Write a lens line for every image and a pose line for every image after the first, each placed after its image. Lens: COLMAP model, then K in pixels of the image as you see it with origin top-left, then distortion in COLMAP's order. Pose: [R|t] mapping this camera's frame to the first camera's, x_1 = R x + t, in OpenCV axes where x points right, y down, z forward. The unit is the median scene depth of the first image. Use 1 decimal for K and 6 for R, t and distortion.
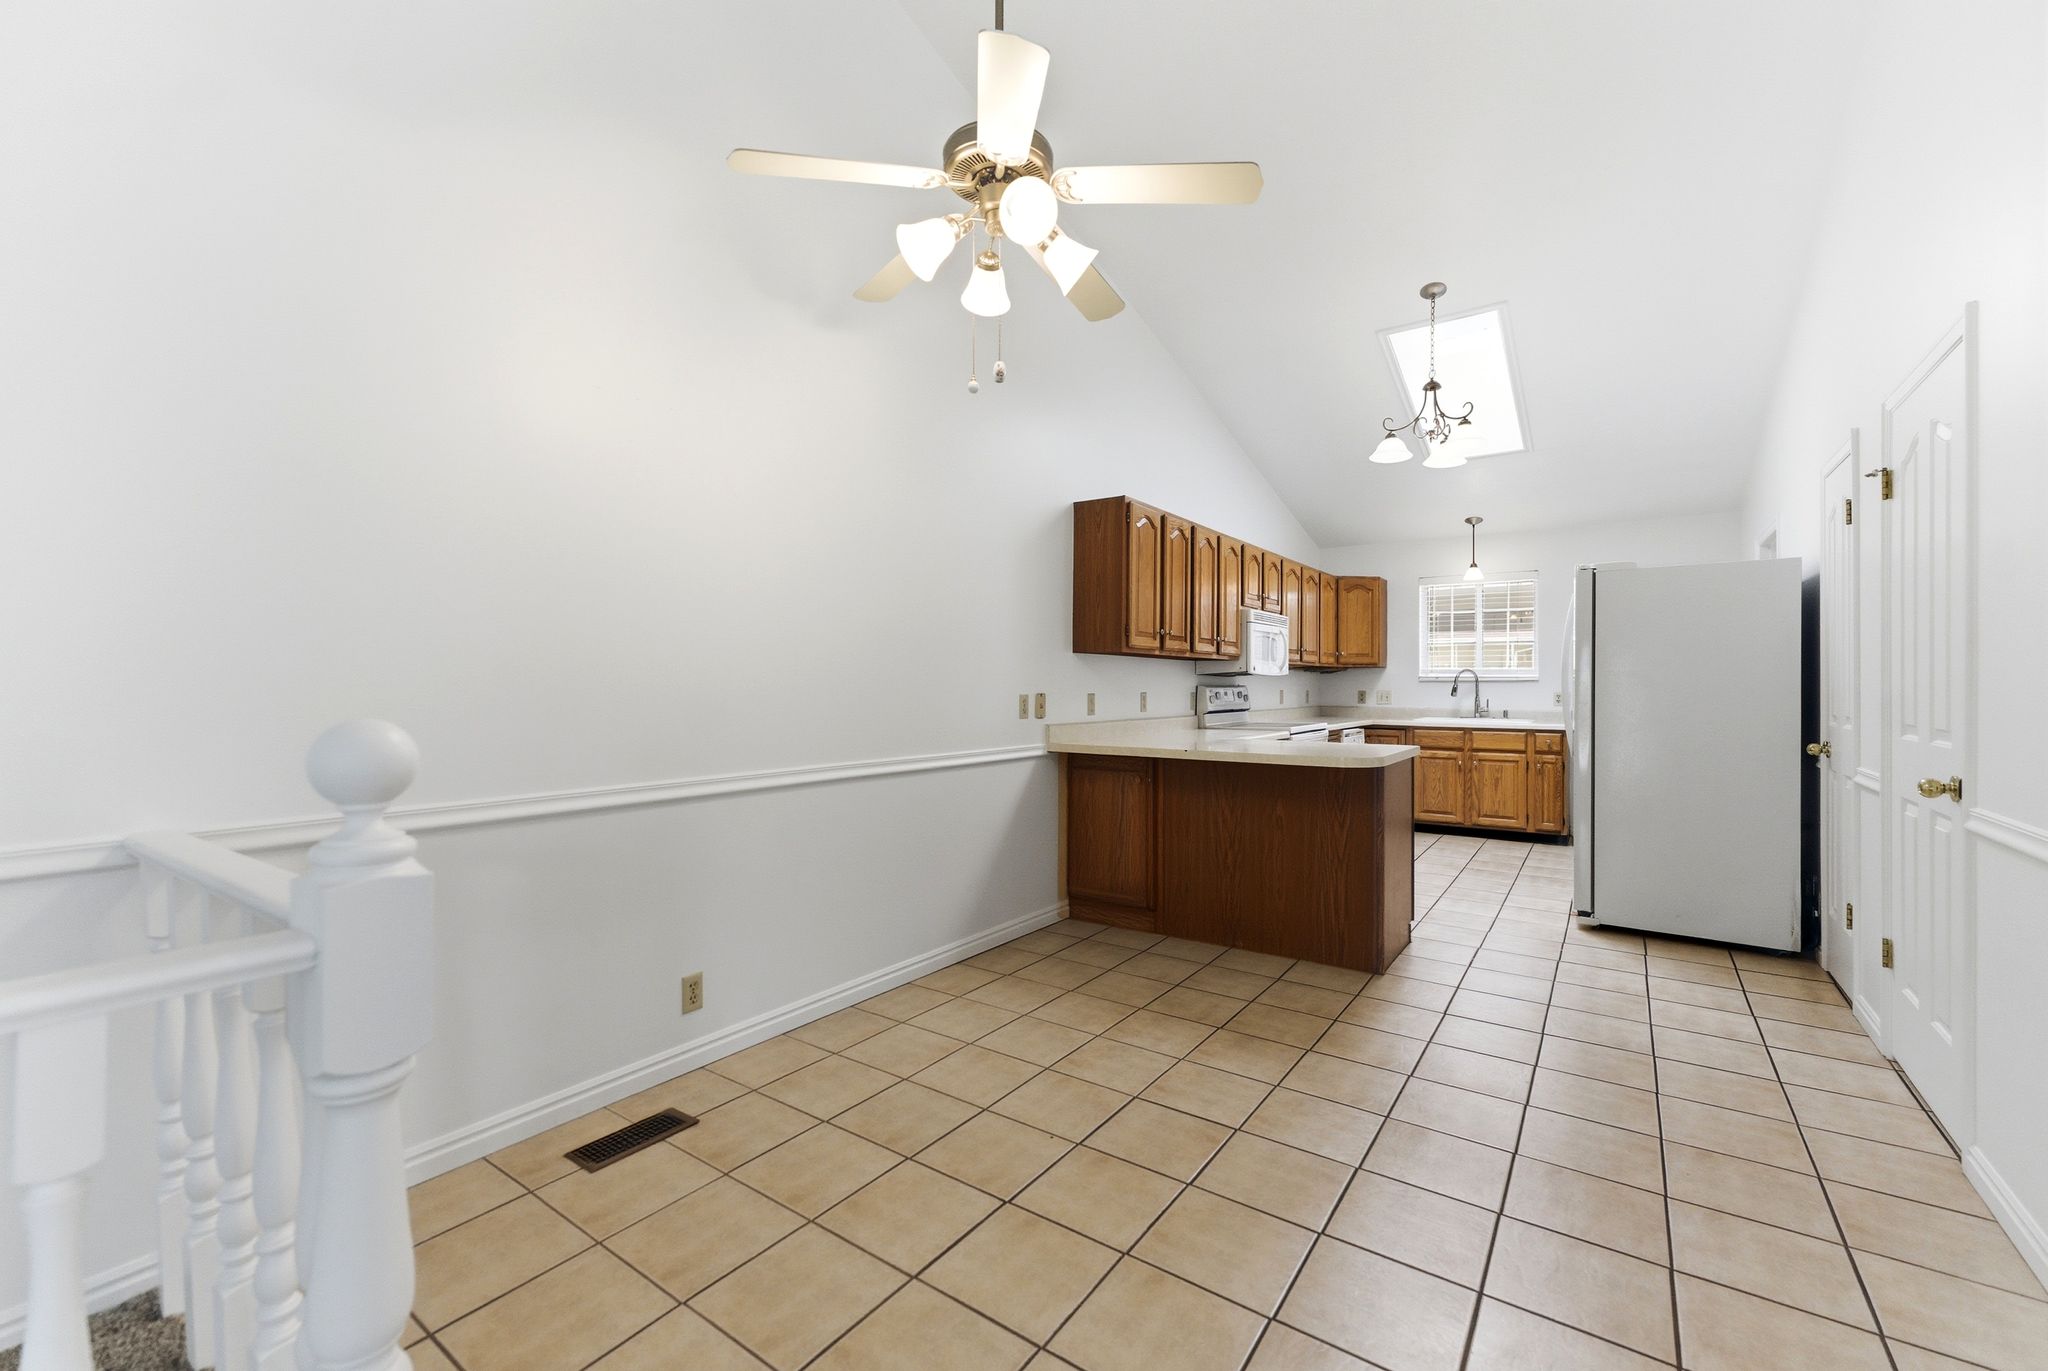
lens RADIAL K [[842.1, 0, 1017.9], [0, 842.1, 683.0], [0, 0, 1]] dist [0.013307, 0.000374]
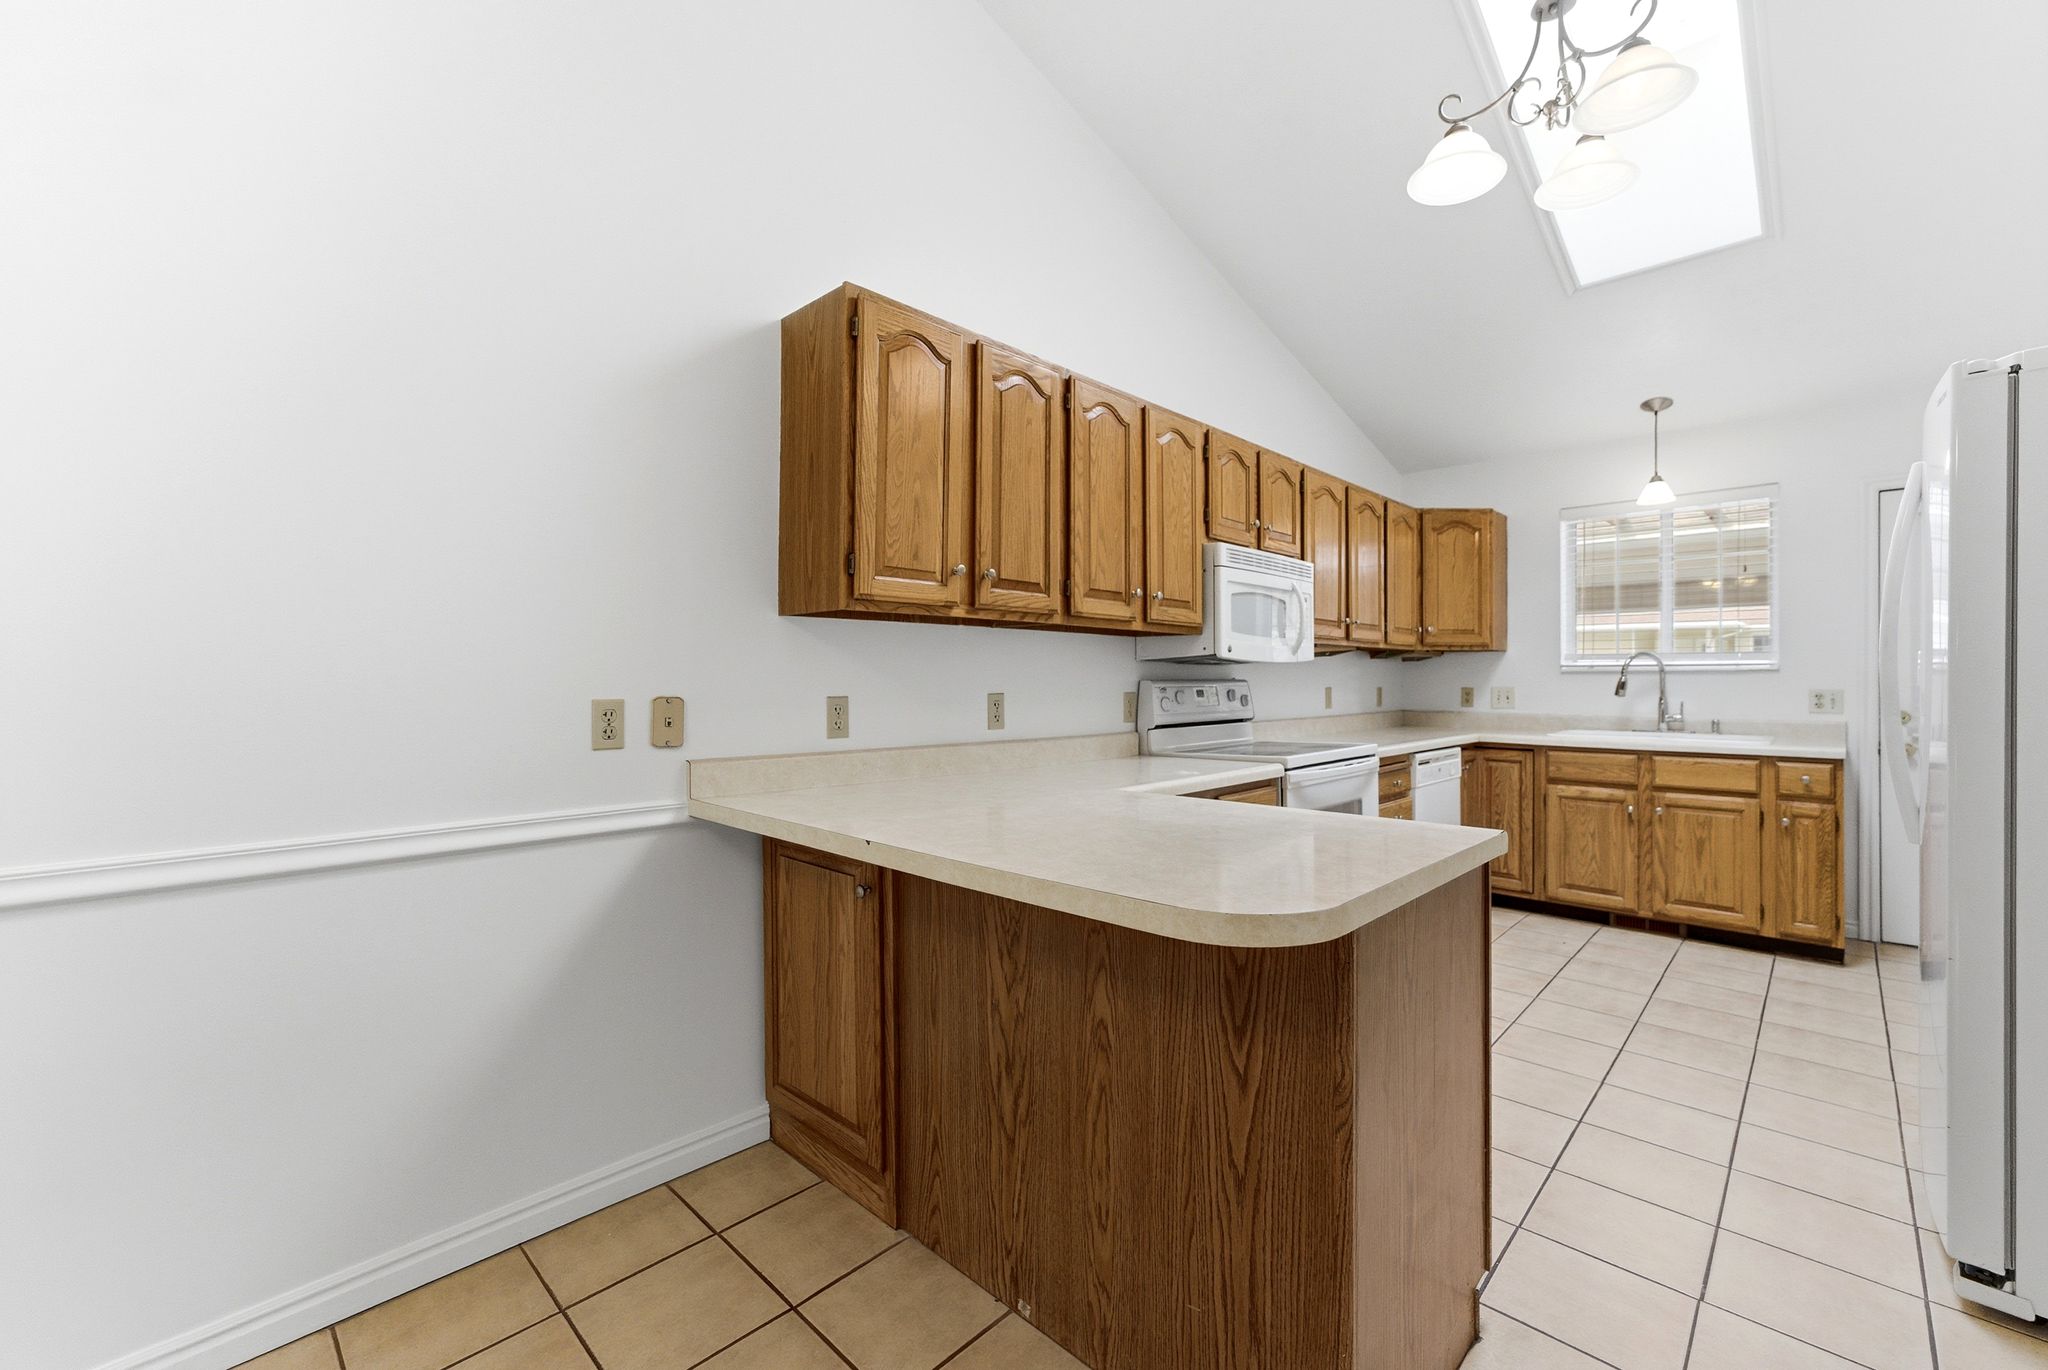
lens RADIAL K [[842.1, 0, 1030.3], [0, 842.1, 685.3], [0, 0, 1]] dist [0.013307, 0.000374]
pose [[0.989830, -0.004835, -0.142176, 0.204114], [0.005443, 0.999978, 0.003883, 0.003720], [0.142154, -0.004618, 0.989834, 0.375937]]
